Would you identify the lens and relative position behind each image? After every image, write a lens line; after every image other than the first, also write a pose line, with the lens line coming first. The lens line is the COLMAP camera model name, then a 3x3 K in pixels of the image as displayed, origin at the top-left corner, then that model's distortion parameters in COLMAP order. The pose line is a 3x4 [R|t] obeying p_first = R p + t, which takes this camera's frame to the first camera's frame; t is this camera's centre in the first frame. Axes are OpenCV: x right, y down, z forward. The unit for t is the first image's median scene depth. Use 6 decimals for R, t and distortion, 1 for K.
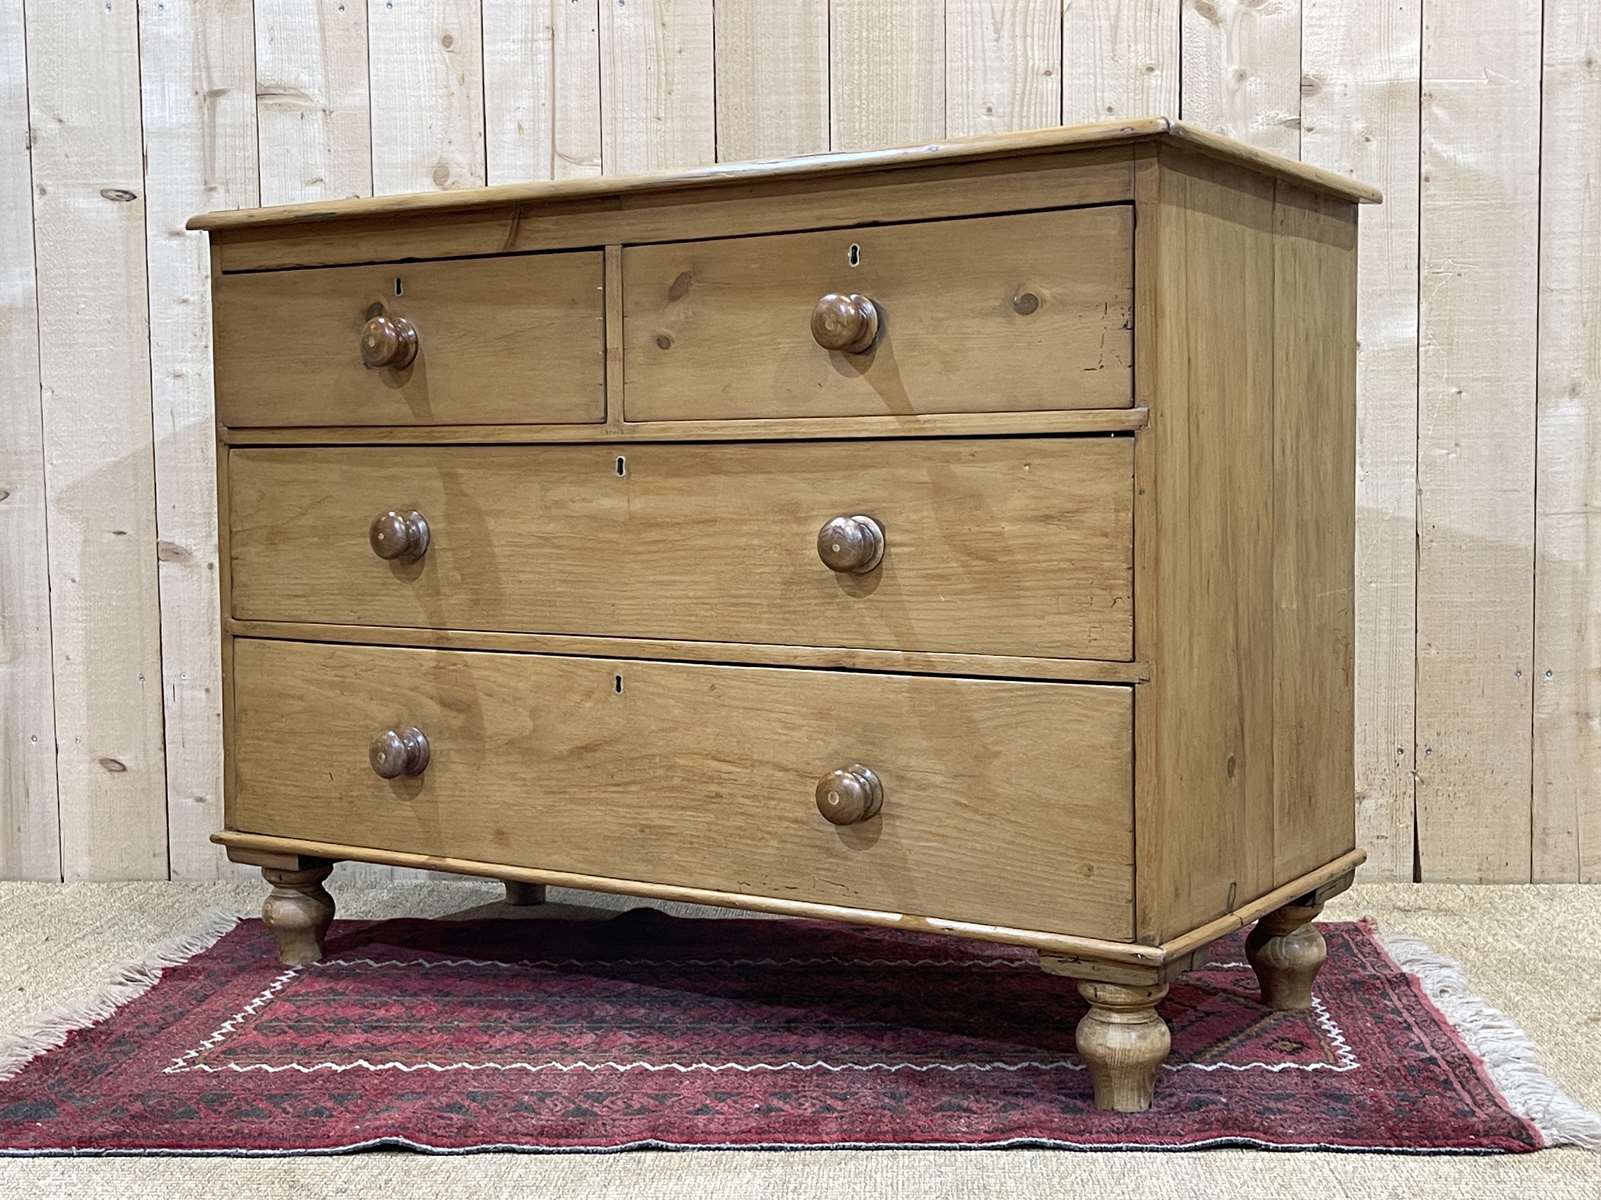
lens RADIAL K [[2123.2, 0, 809.6], [0, 2123.2, 600.4], [0, 0, 1]] dist [0.112062, -0.345944]
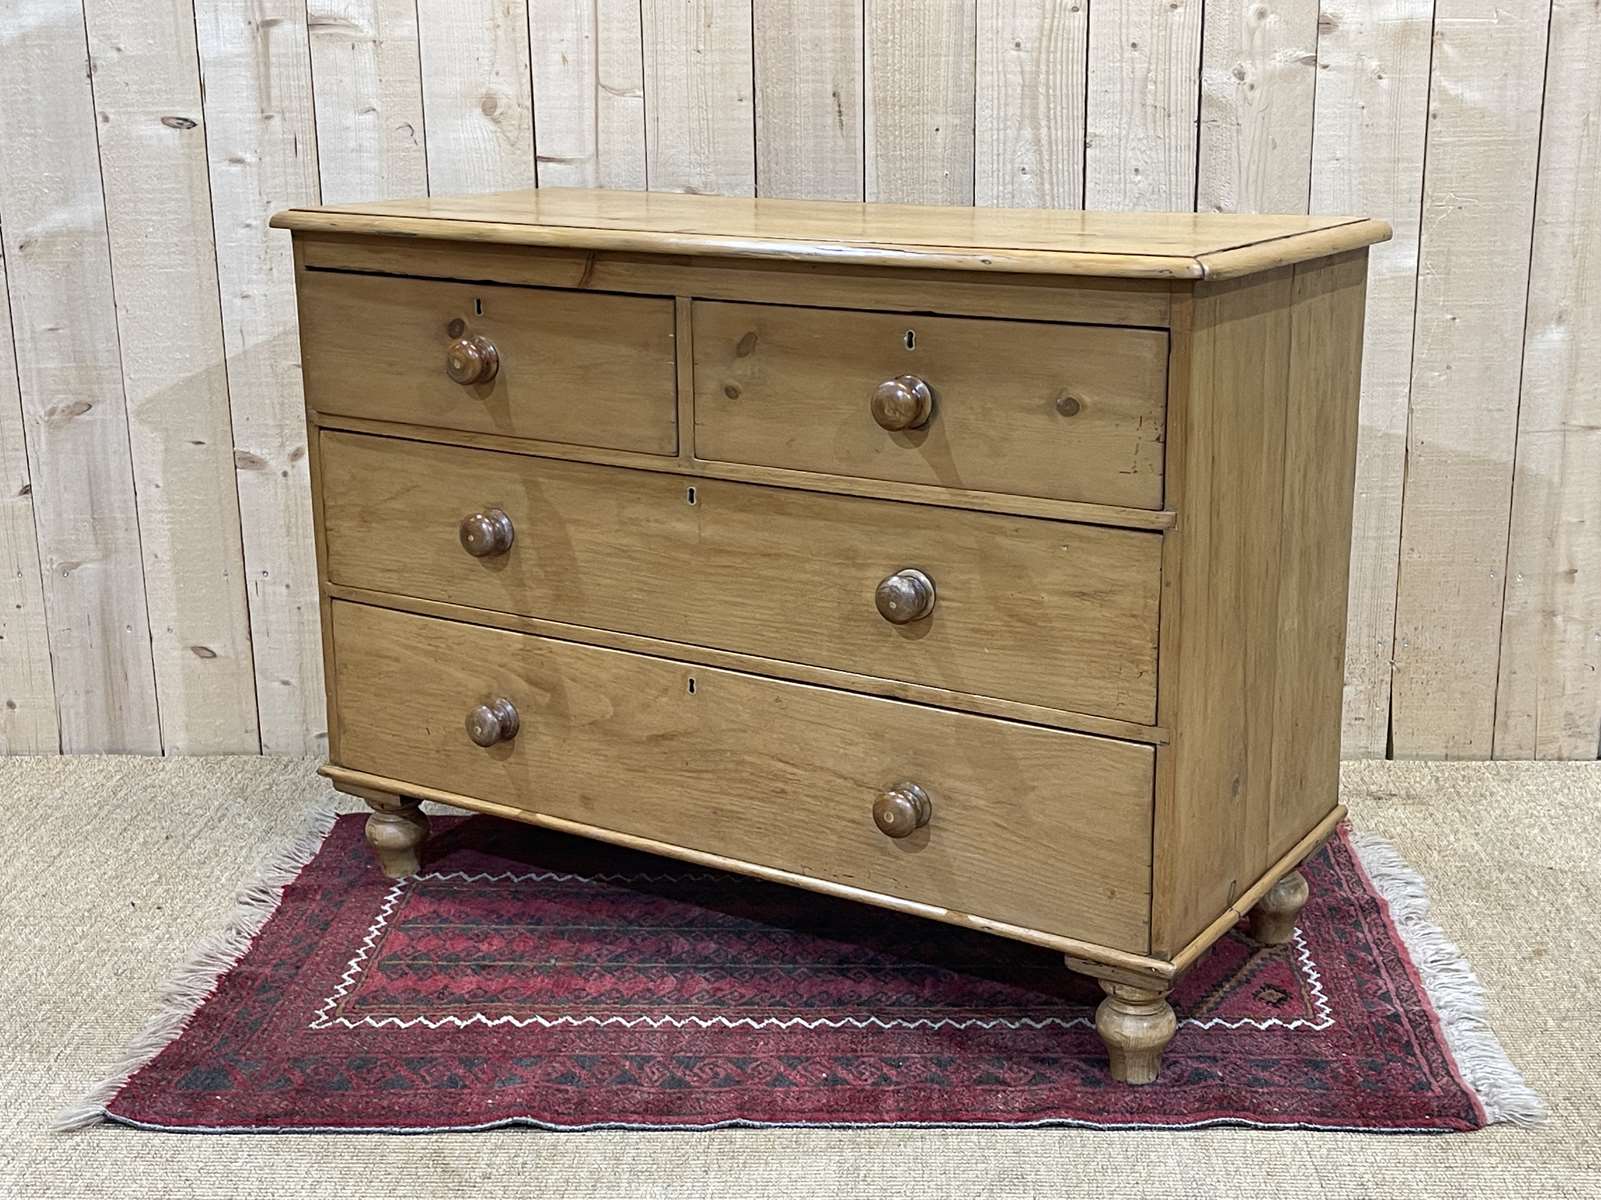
lens RADIAL K [[2122.3, 0, 801.9], [0, 2122.3, 606.8], [0, 0, 1]] dist [0.123645, -0.397246]
pose [[0.999949, -0.004183, 0.009182, -0.039616], [0.002281, 0.980159, 0.198199, -0.212520], [-0.009829, -0.198168, 0.980119, -0.089571]]
